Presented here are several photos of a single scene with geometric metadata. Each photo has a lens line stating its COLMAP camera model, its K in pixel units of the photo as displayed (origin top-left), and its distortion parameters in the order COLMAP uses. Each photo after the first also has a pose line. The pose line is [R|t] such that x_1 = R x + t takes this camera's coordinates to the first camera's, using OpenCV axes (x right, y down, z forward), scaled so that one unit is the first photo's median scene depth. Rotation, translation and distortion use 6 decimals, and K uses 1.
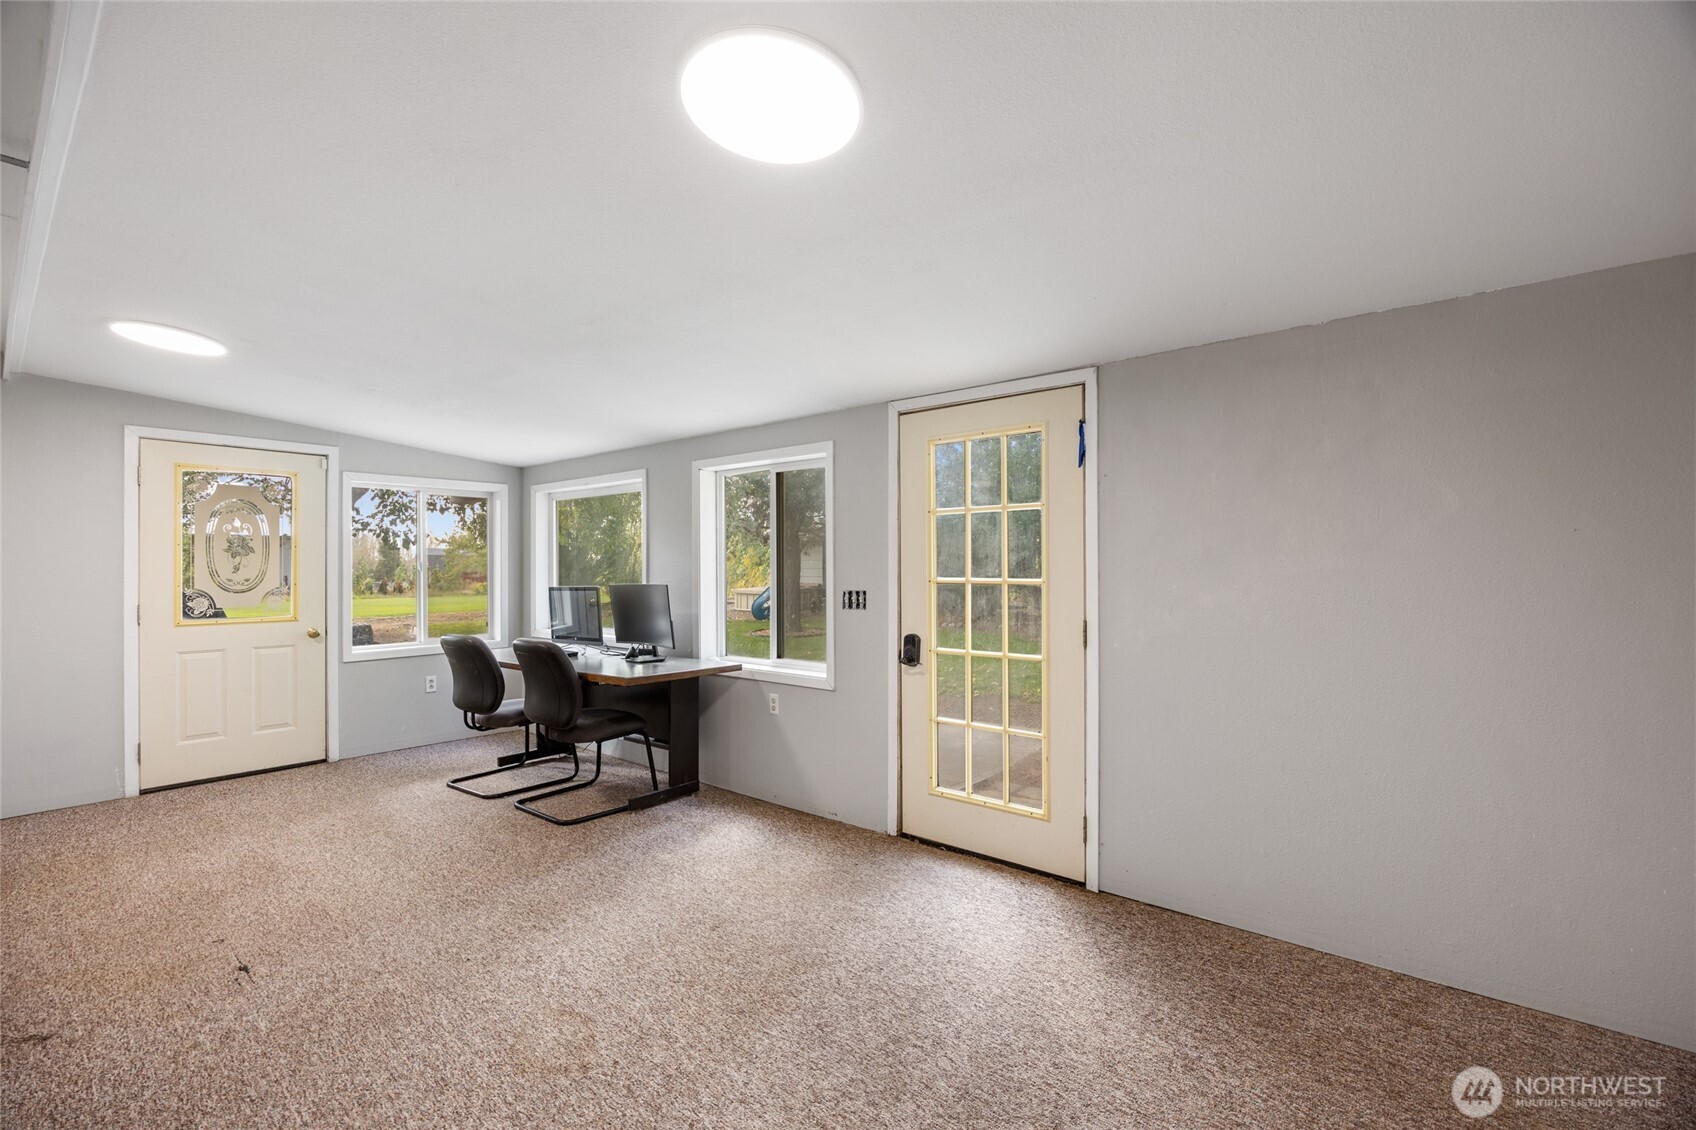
lens RADIAL K [[723.9, 0, 854.1], [0, 723.9, 568.3], [0, 0, 1]] dist [-0.018897, 0.001049]
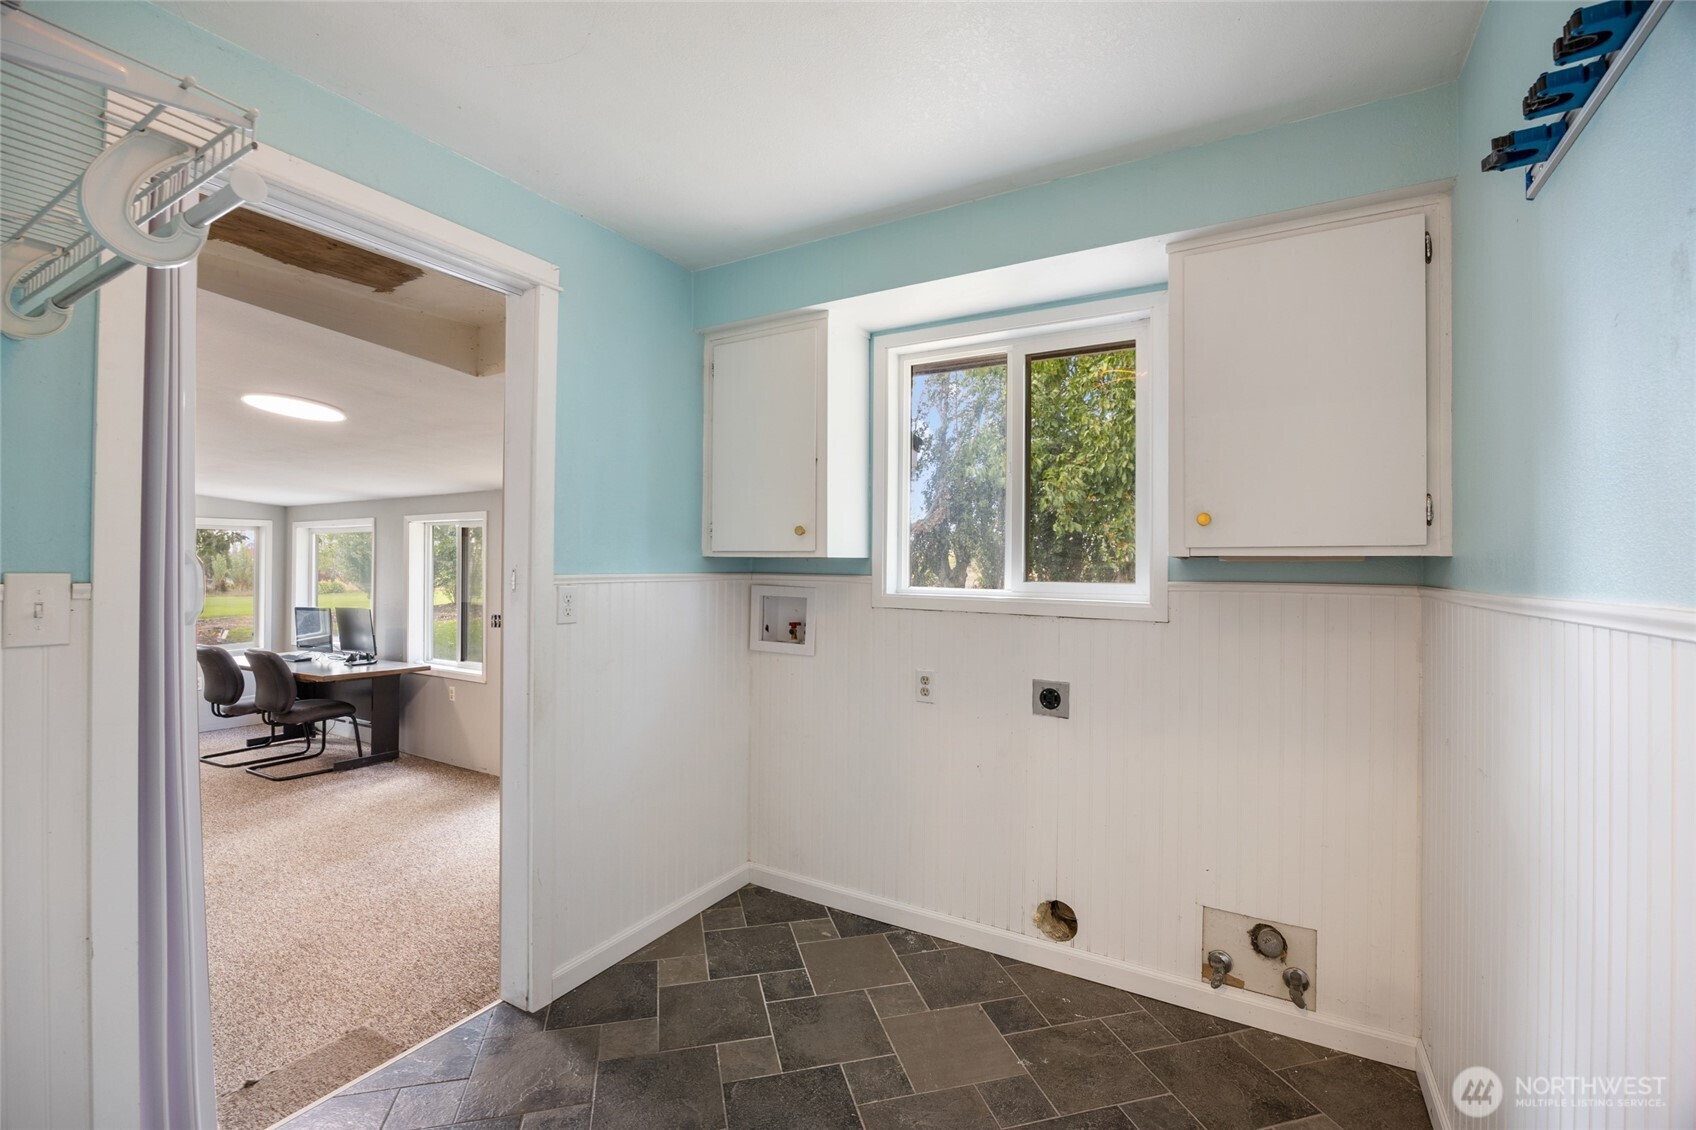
lens RADIAL K [[723.9, 0, 842.7], [0, 723.9, 558.2], [0, 0, 1]] dist [-0.018897, 0.001049]
pose [[0.989286, 0.008841, 0.145720, 0.432437], [-0.007316, 0.999913, -0.010996, -0.065703], [-0.145804, 0.009812, 0.989265, -0.493818]]
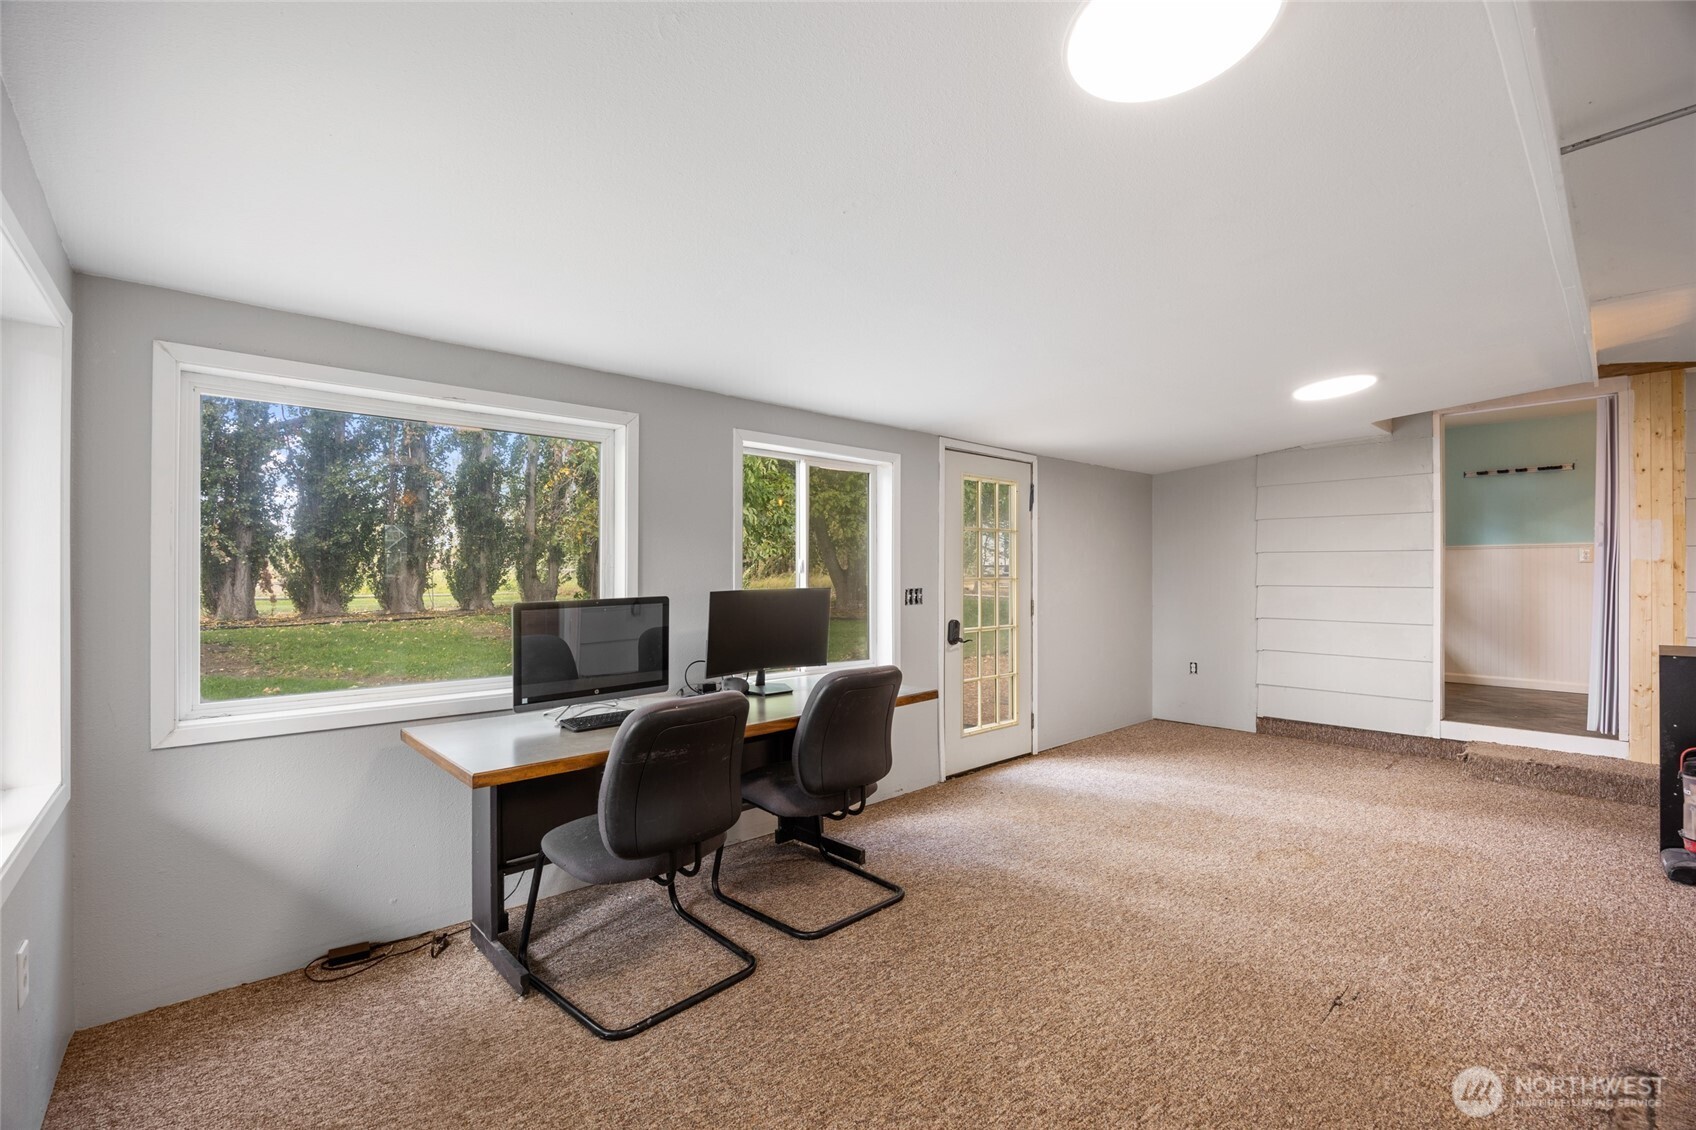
lens RADIAL K [[723.9, 0, 849.4], [0, 723.9, 573.4], [0, 0, 1]] dist [-0.018897, 0.001049]
pose [[0.158609, 0.002487, 0.987338, -1.040710], [0.000282, 0.999997, -0.002565, 0.008563], [-0.987341, 0.000685, 0.158608, 0.822526]]
